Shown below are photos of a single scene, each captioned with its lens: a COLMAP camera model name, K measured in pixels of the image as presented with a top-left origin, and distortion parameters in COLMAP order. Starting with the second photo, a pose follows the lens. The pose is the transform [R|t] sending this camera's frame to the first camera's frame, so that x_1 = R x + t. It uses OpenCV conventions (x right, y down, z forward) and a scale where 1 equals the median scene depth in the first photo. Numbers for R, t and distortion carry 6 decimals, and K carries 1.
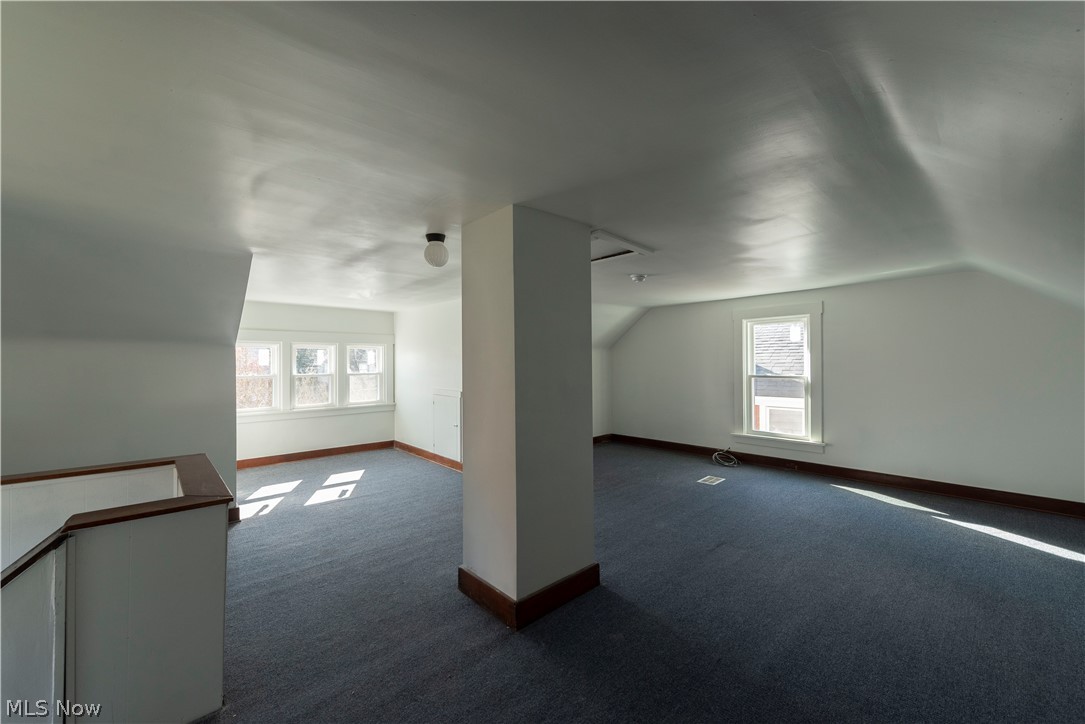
lens RADIAL K [[432.8, 0, 534.0], [0, 432.8, 360.2], [0, 0, 1]] dist [-0.002597, -0.000123]
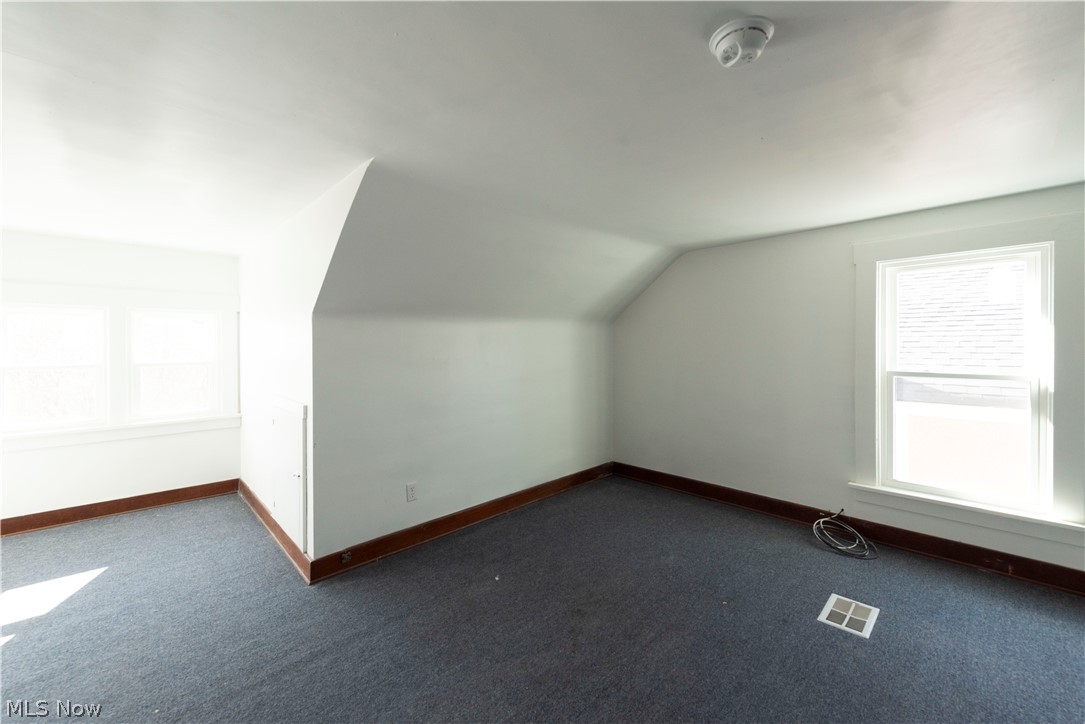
lens RADIAL K [[432.8, 0, 536.8], [0, 432.8, 345.3], [0, 0, 1]] dist [-0.002597, -0.000123]
pose [[0.999822, 0.003698, 0.018525, 0.072136], [-0.003855, 0.999957, 0.008444, 0.001365], [-0.018493, -0.008514, 0.999793, 0.490989]]
